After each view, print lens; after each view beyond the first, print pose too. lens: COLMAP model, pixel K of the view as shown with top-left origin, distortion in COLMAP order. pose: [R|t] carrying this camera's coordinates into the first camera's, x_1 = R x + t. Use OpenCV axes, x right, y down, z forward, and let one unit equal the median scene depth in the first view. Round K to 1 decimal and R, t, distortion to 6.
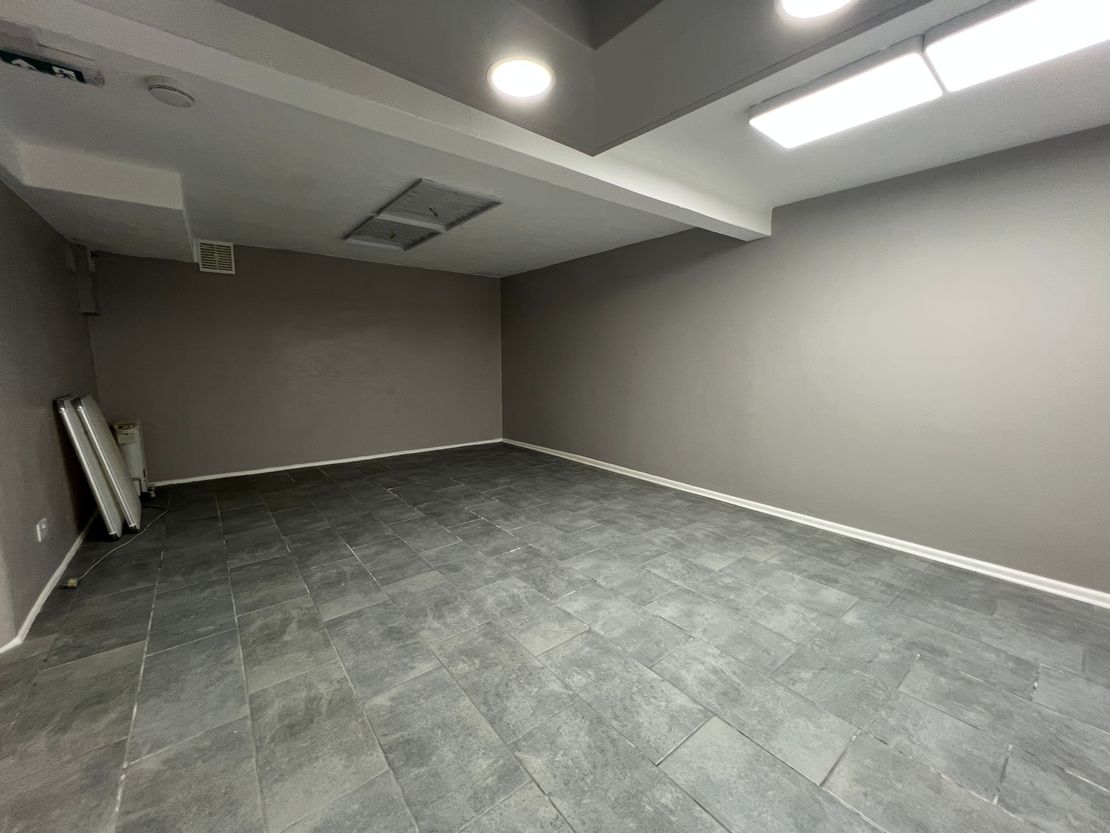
lens RADIAL K [[443.3, 0, 555.0], [0, 443.3, 416.5], [0, 0, 1]] dist [-0.000889, -0.000320]
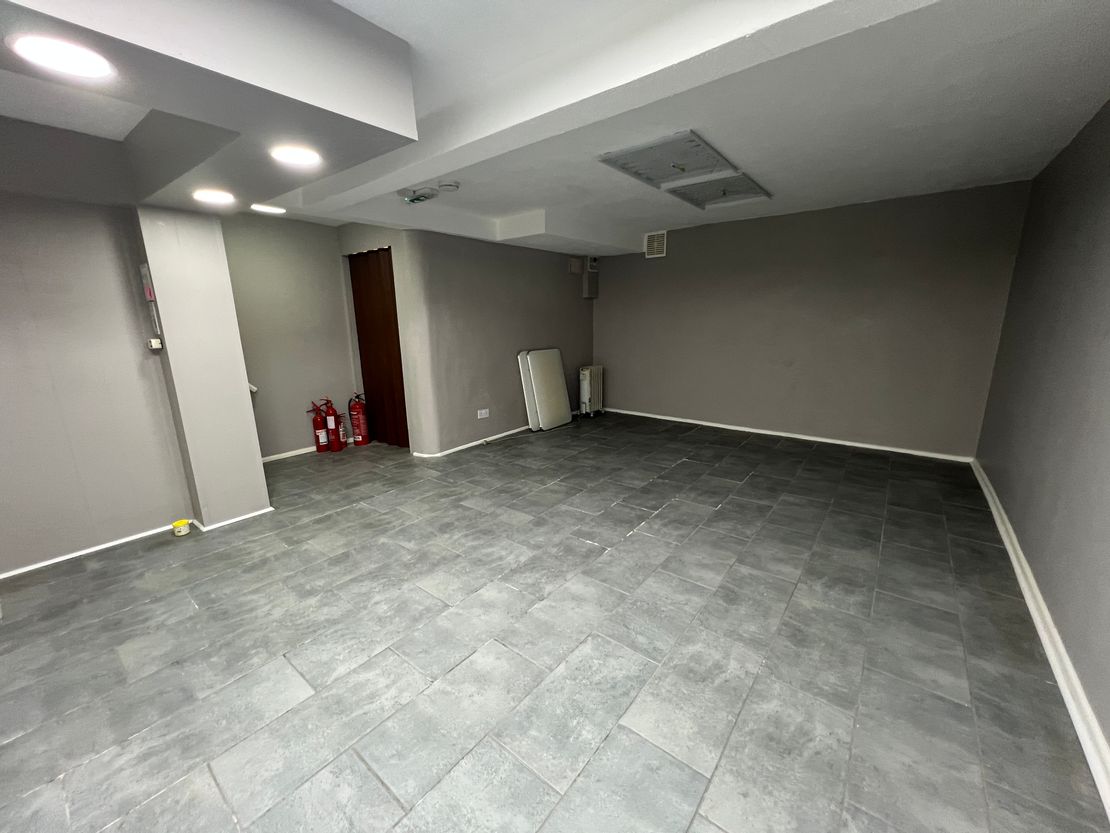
lens RADIAL K [[443.3, 0, 555.0], [0, 443.3, 416.5], [0, 0, 1]] dist [-0.000889, -0.000320]
pose [[0.225413, 0.210601, -0.951229, 0.782560], [-0.112033, 0.975483, 0.189422, -0.142097], [0.967800, 0.063871, 0.243481, 0.715632]]
